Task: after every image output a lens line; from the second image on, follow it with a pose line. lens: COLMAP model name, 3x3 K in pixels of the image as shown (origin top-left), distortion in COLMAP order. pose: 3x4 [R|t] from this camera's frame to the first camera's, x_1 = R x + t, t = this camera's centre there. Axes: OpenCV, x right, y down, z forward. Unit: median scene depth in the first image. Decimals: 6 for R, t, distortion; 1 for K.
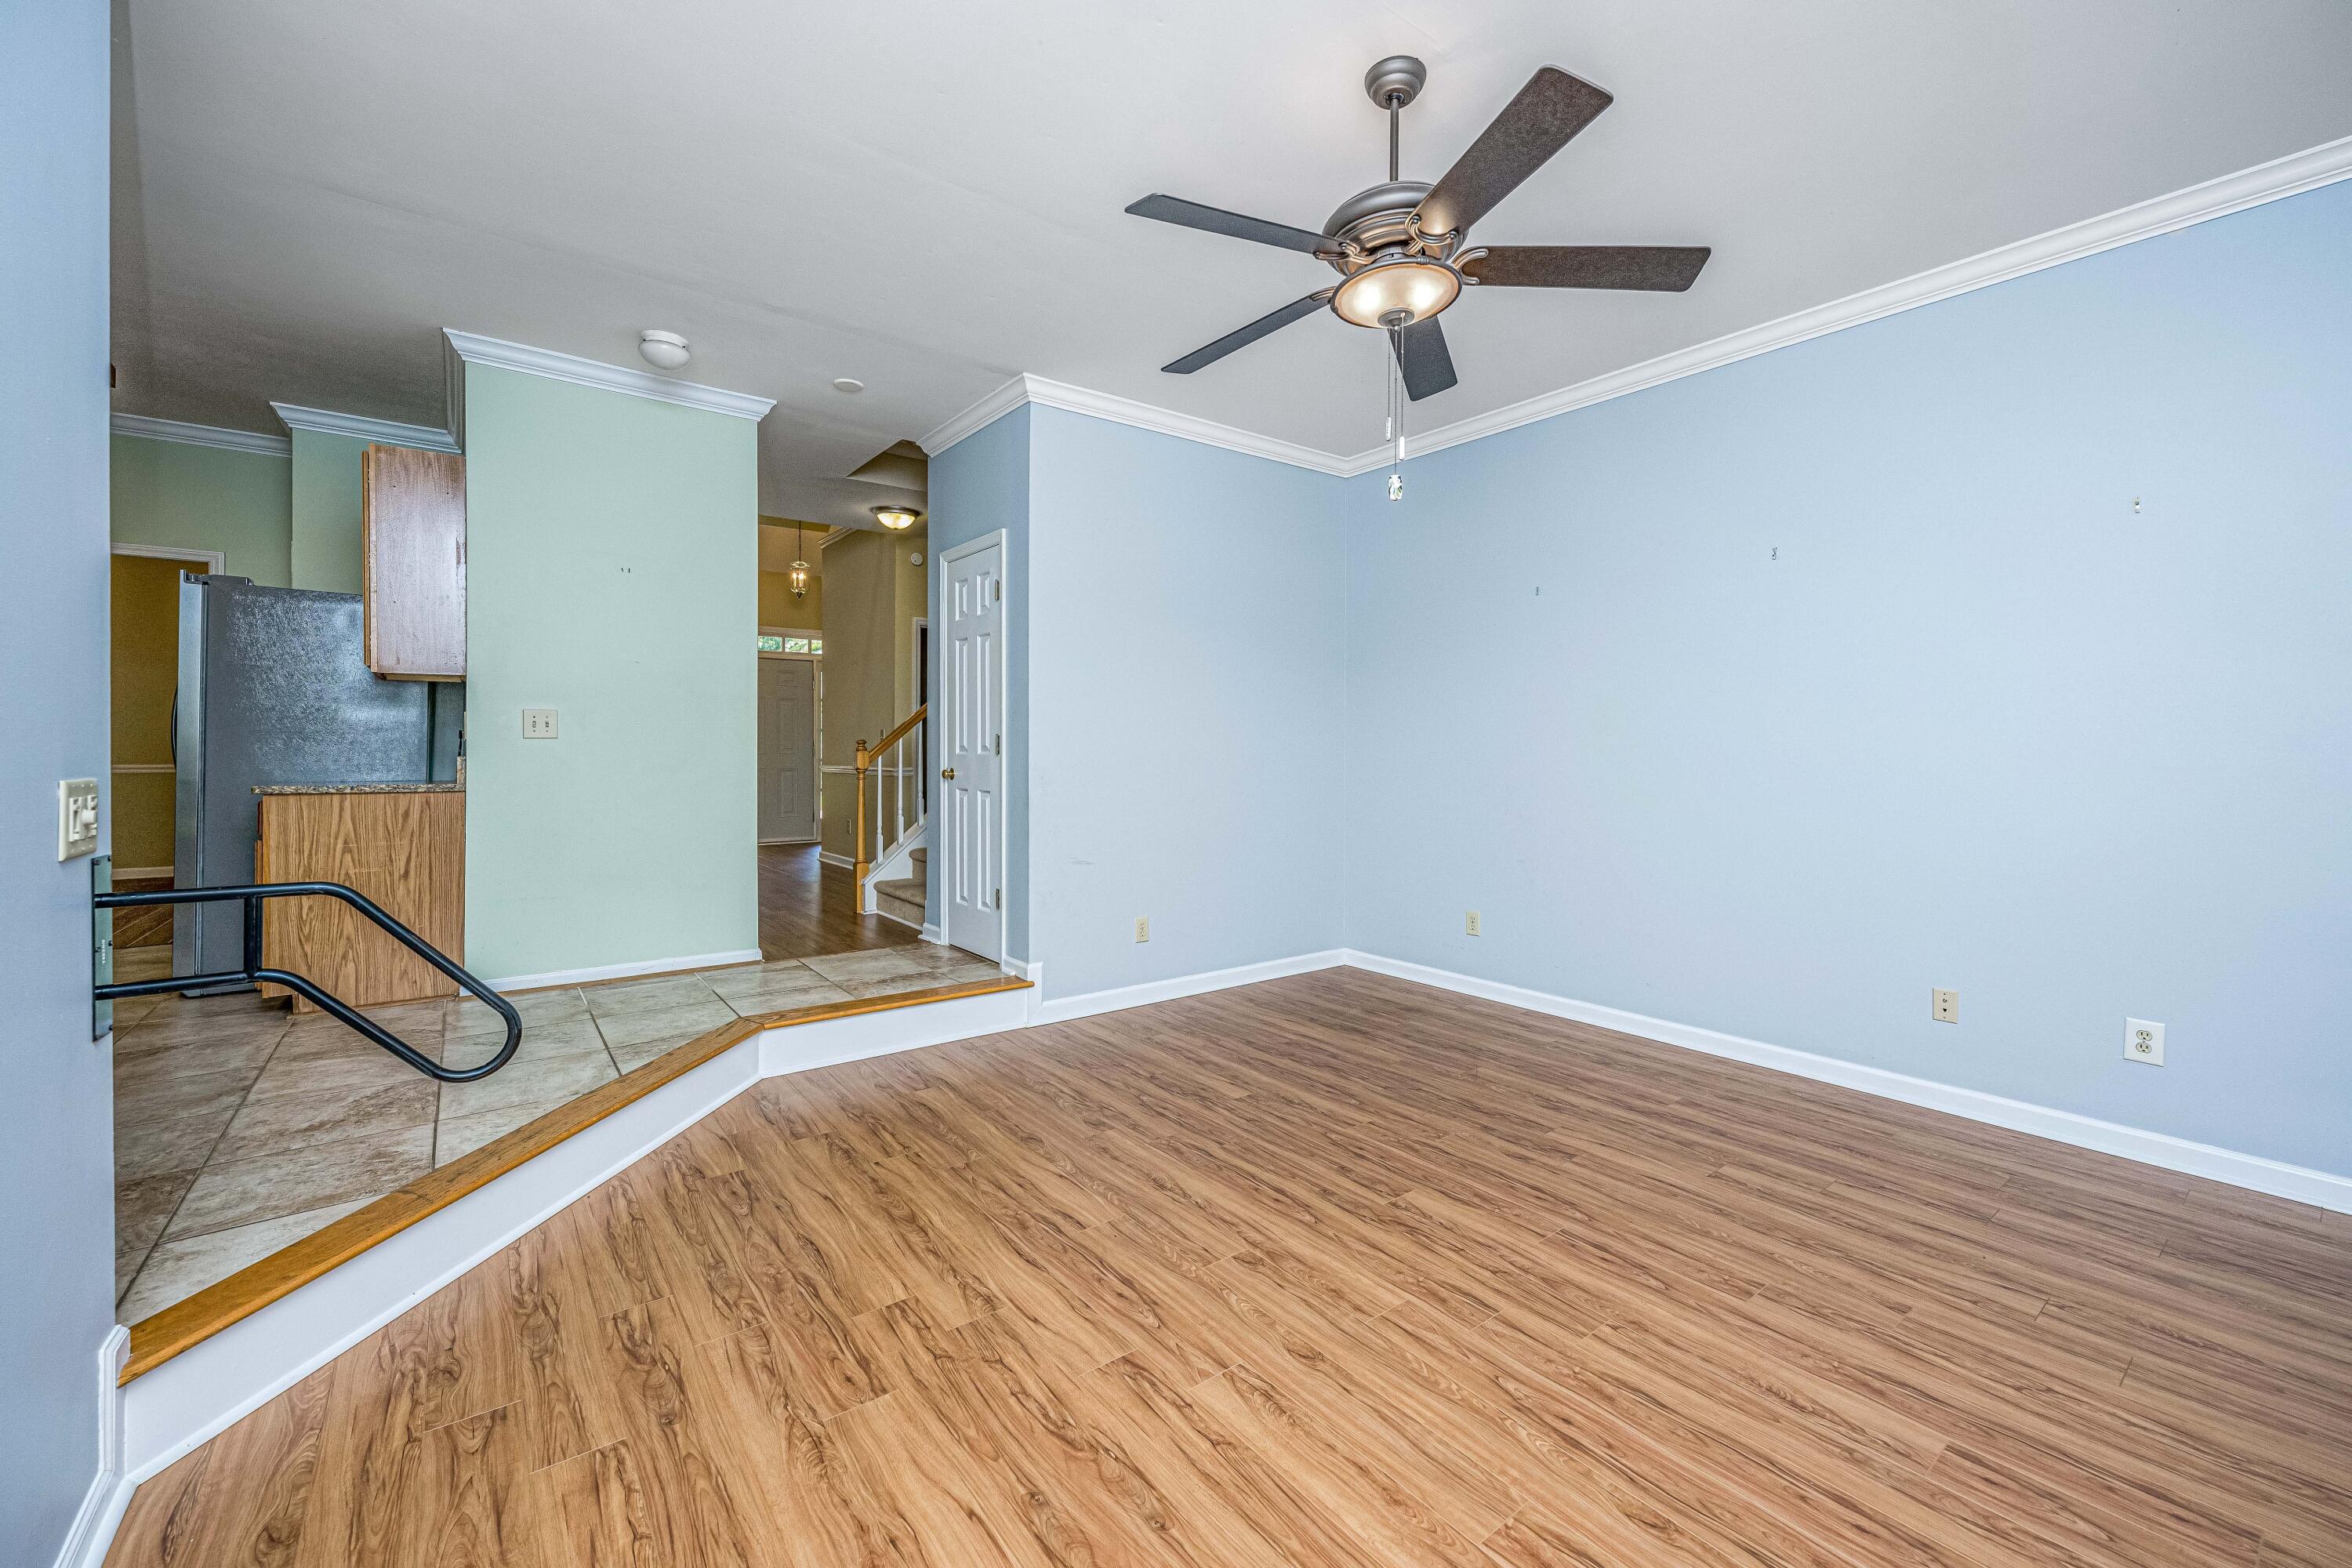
lens RADIAL K [[941.0, 0, 1177.9], [0, 941.0, 749.4], [0, 0, 1]] dist [-0.000829, 0.000240]
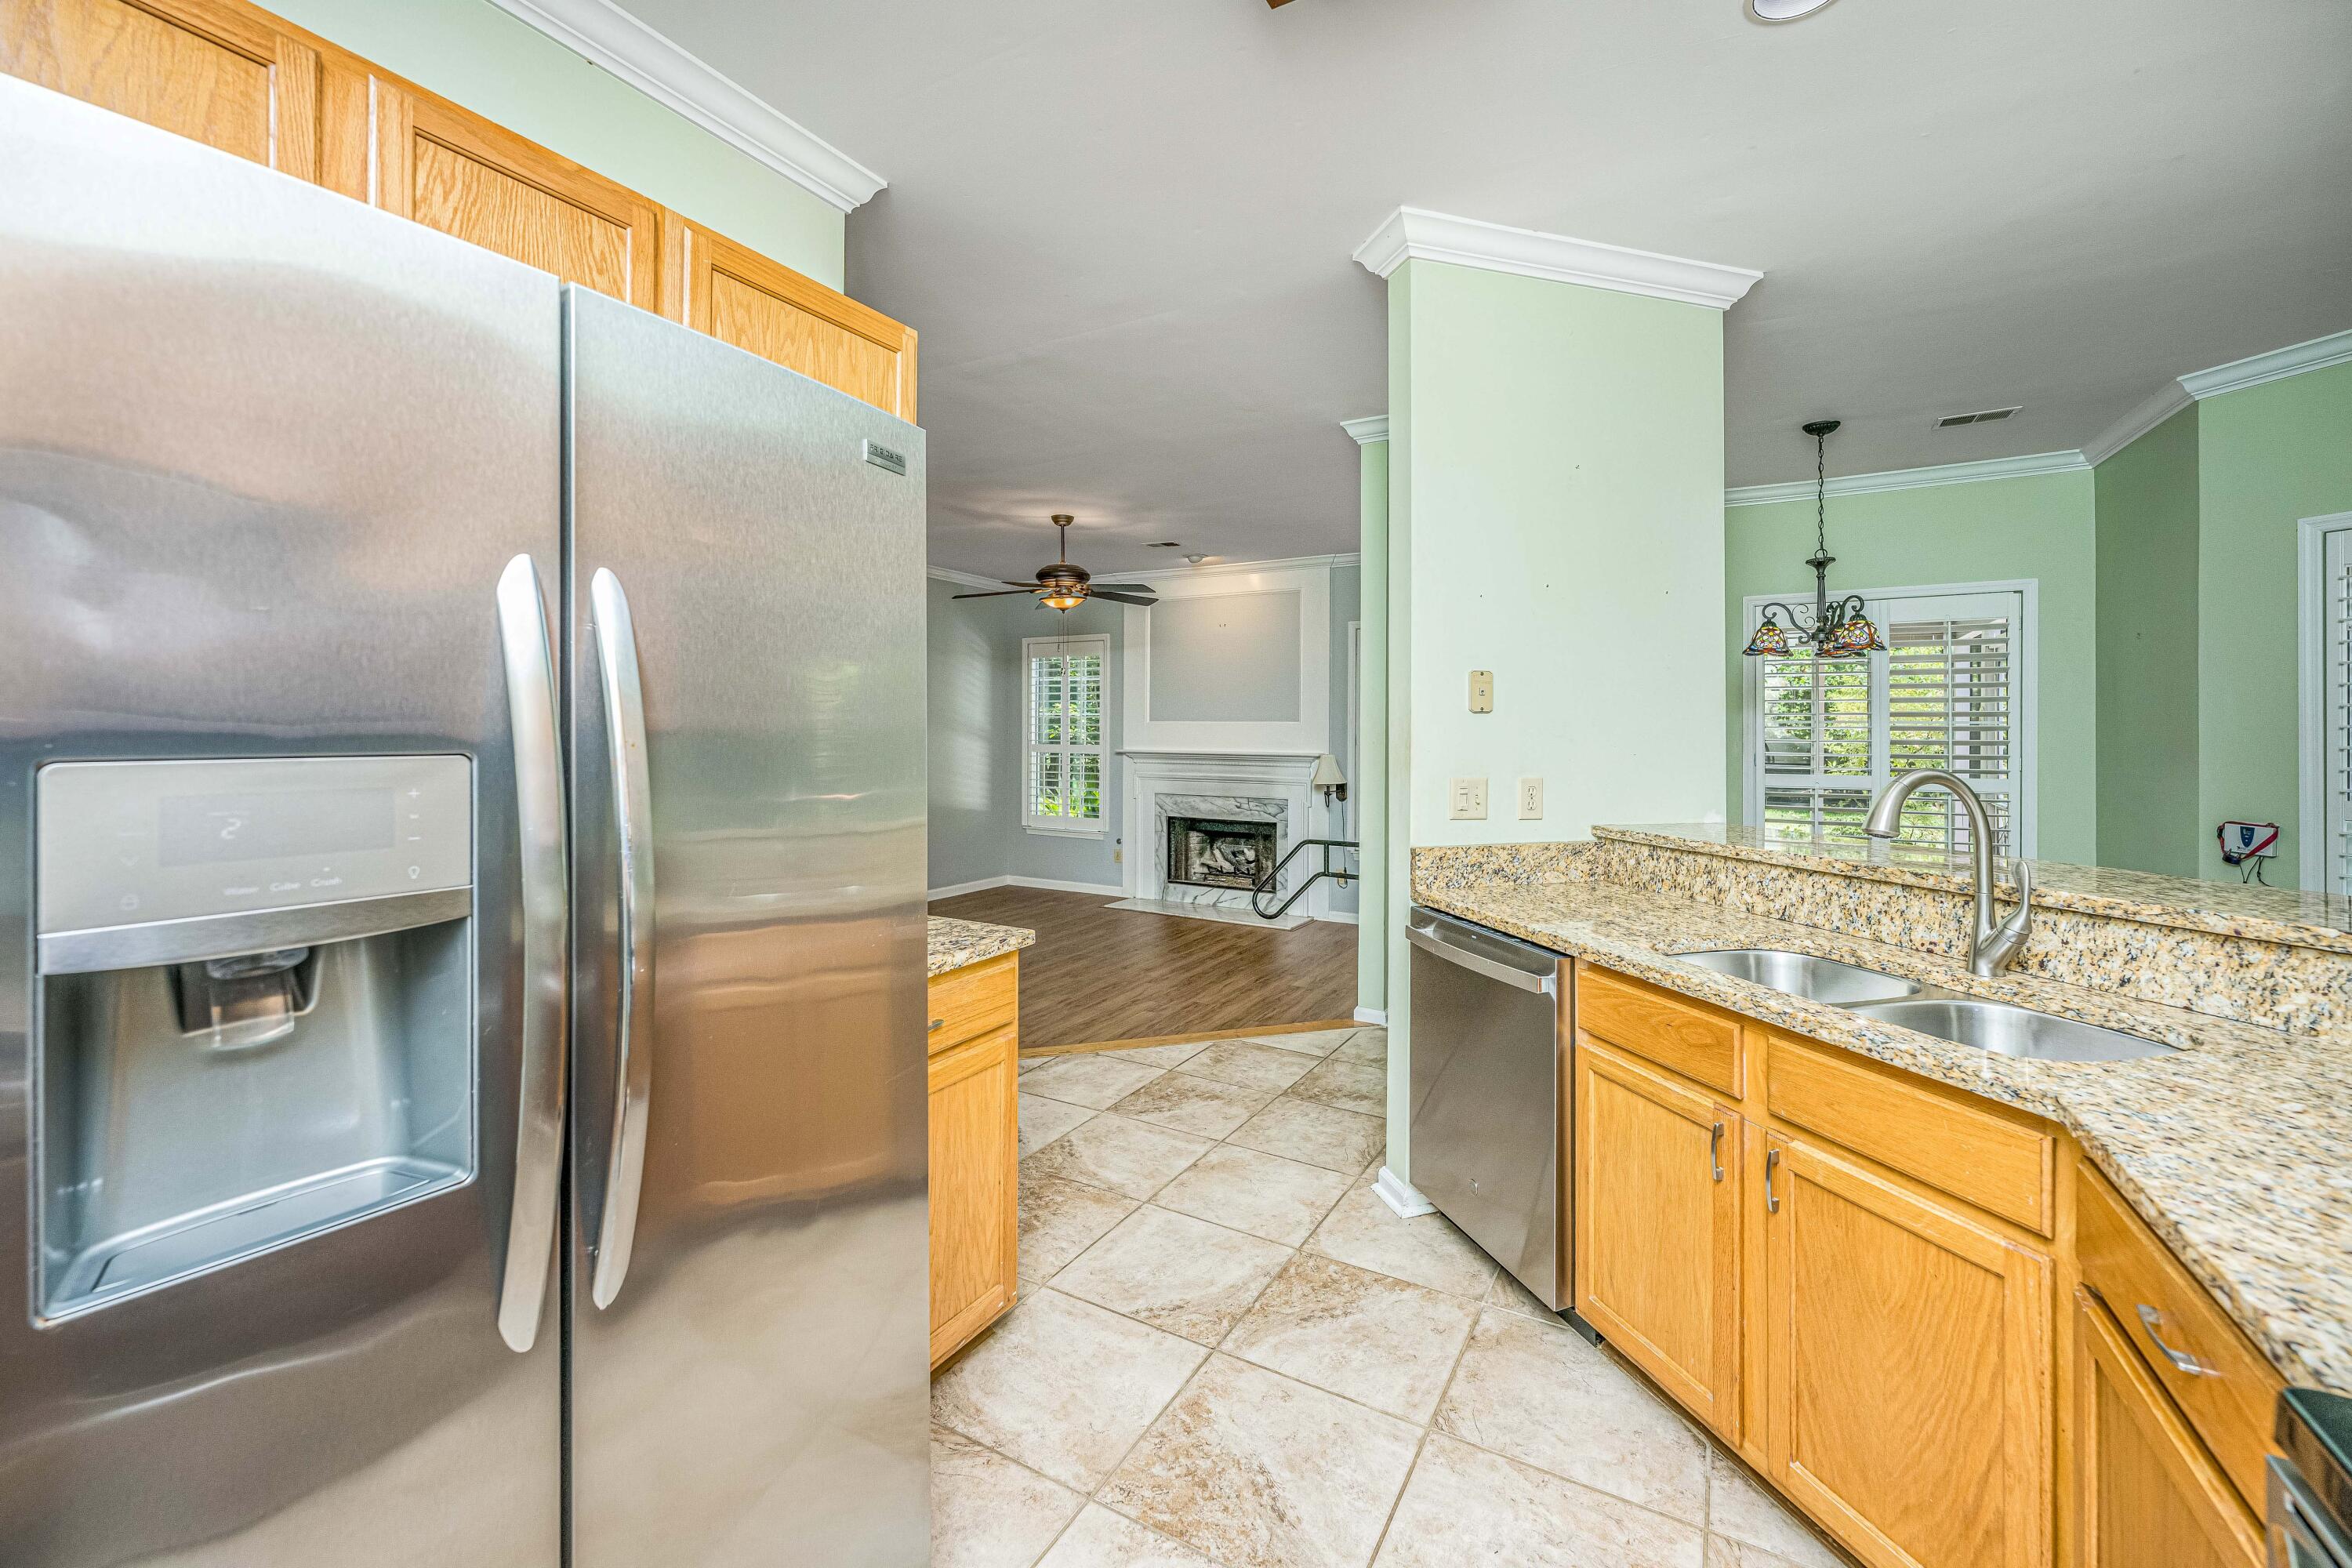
lens RADIAL K [[948.6, 0, 1176.2], [0, 948.6, 721.5], [0, 0, 1]] dist [-0.000537, 0.000248]
pose [[-0.386337, 0.001177, 0.922357, -2.024400], [-0.007238, 0.999965, -0.004308, -0.108131], [-0.922329, -0.008340, -0.386315, 1.495724]]
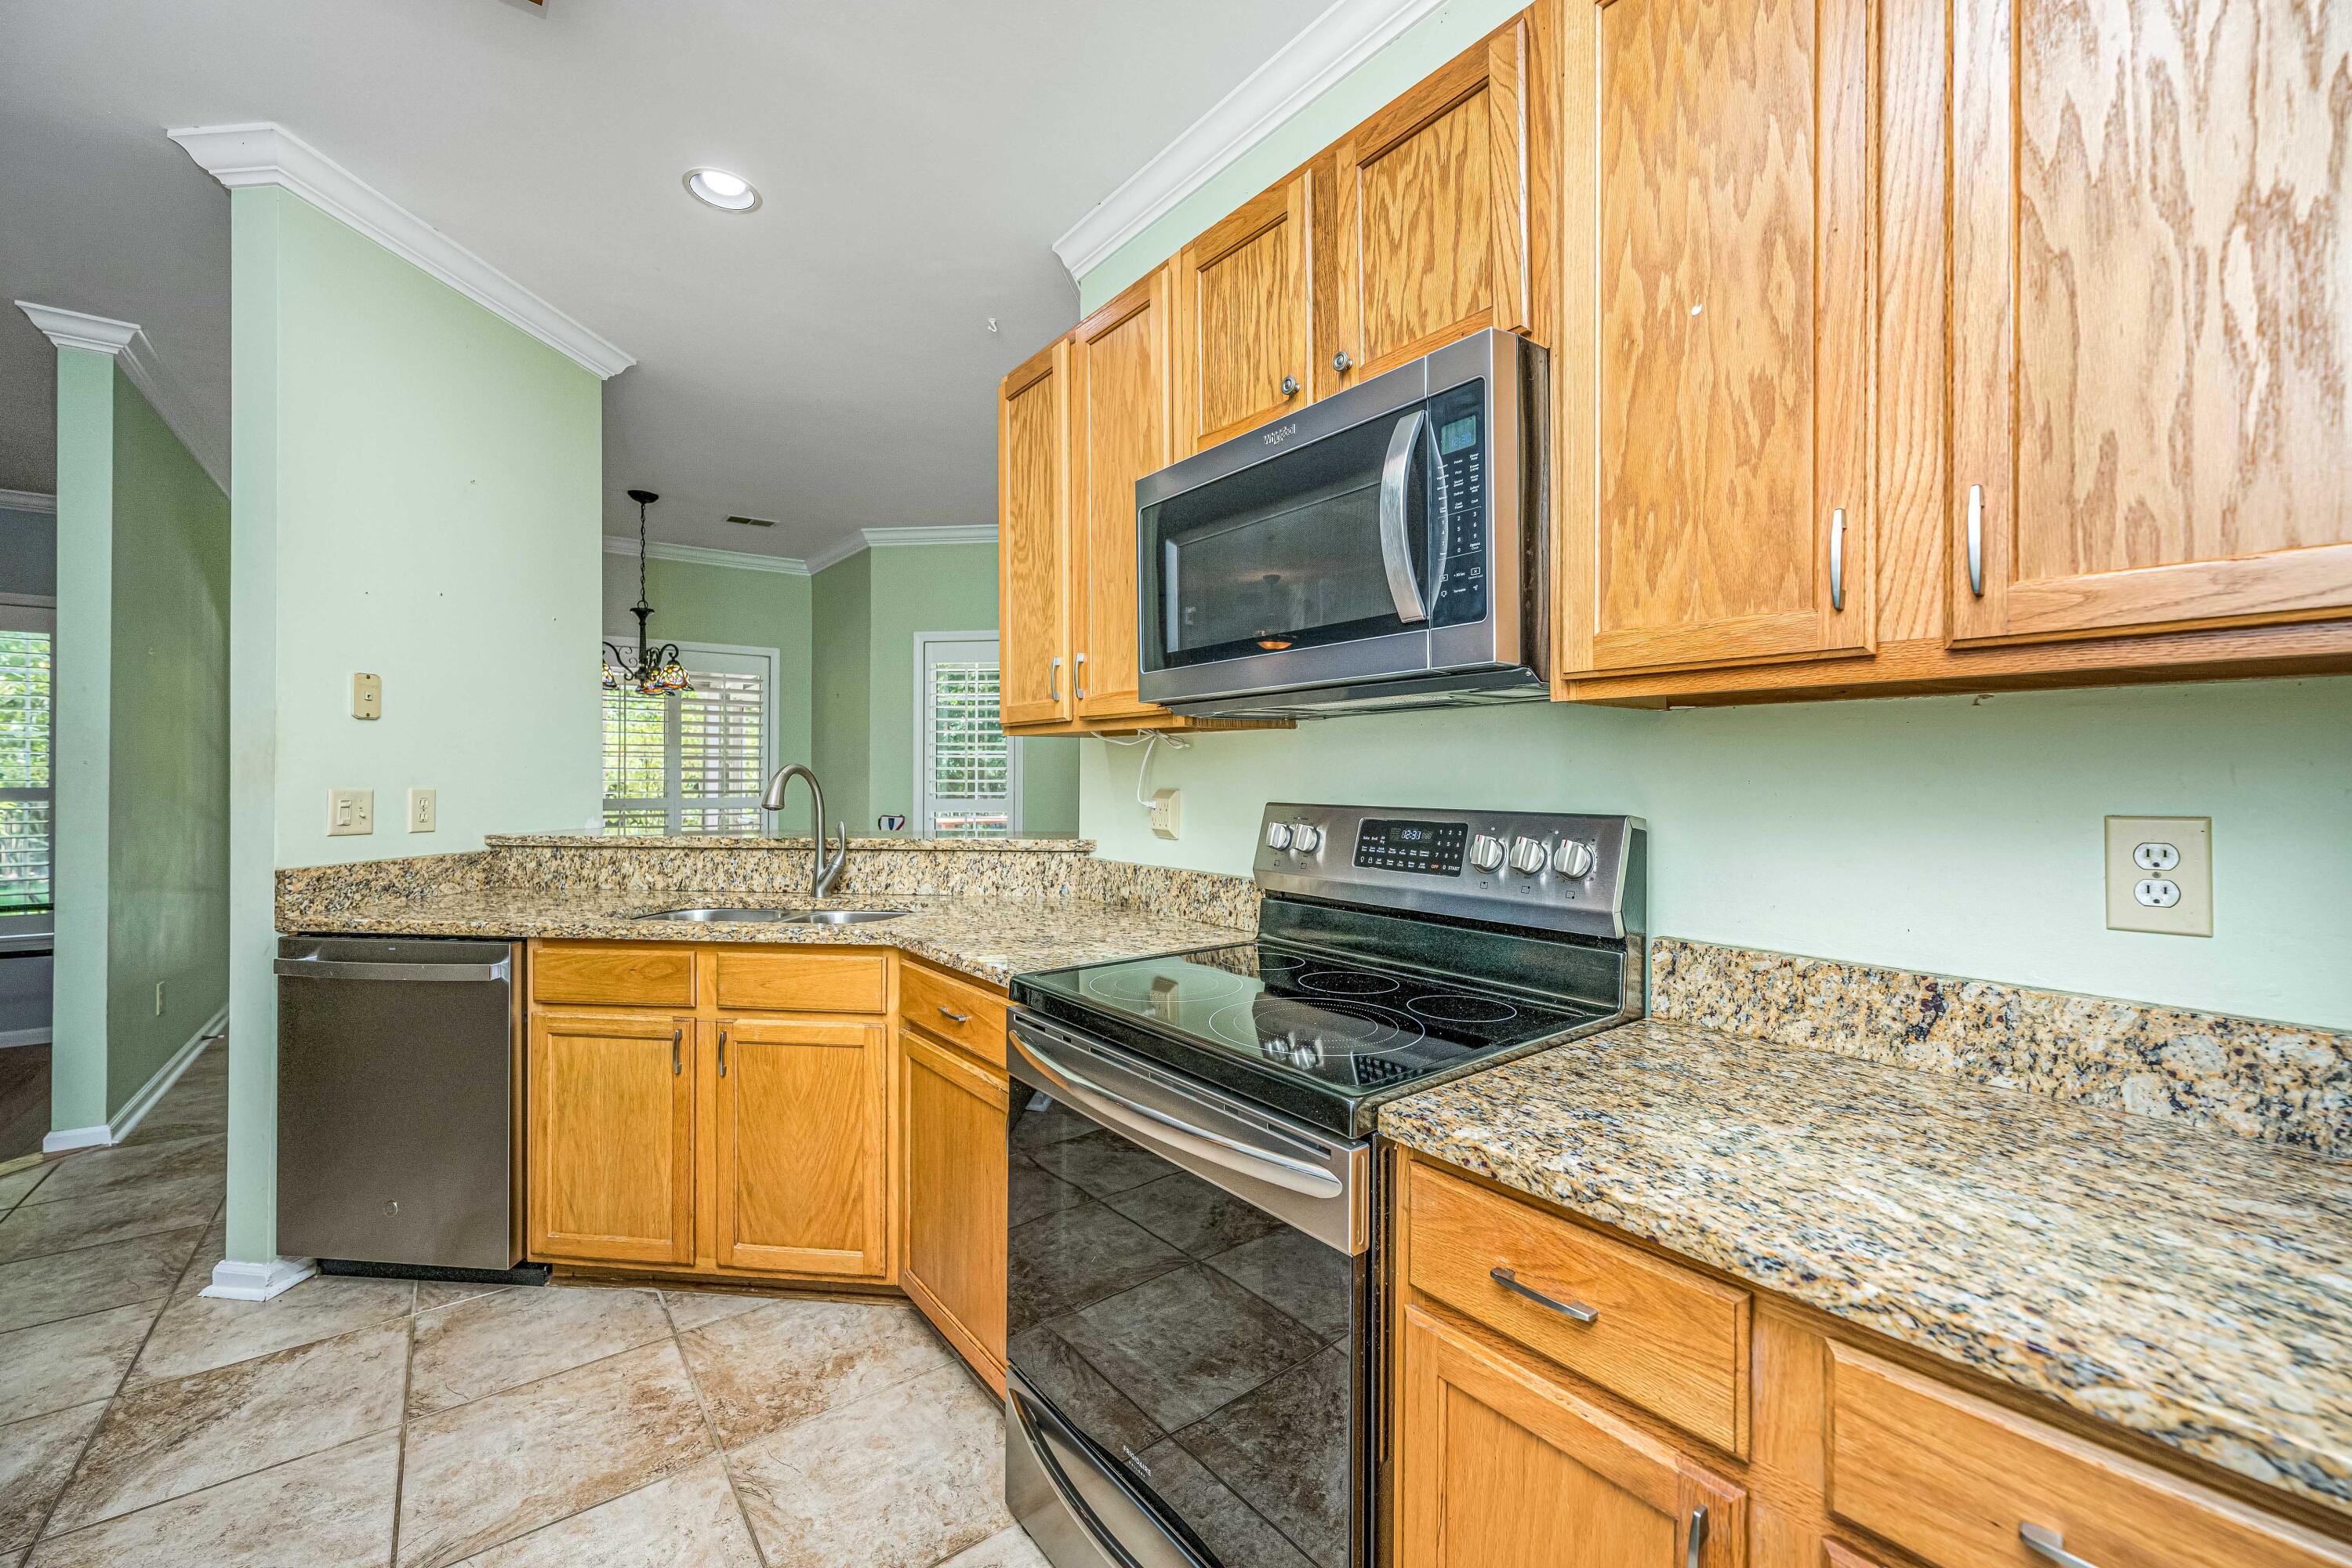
lens RADIAL K [[945.7, 0, 1182.8], [0, 945.7, 769.5], [0, 0, 1]] dist [-0.001998, -0.000169]
pose [[-0.999939, -0.005571, -0.009548, -2.014668], [-0.005482, 0.999942, -0.009264, -0.070877], [0.009600, -0.009211, -0.999912, 1.740503]]
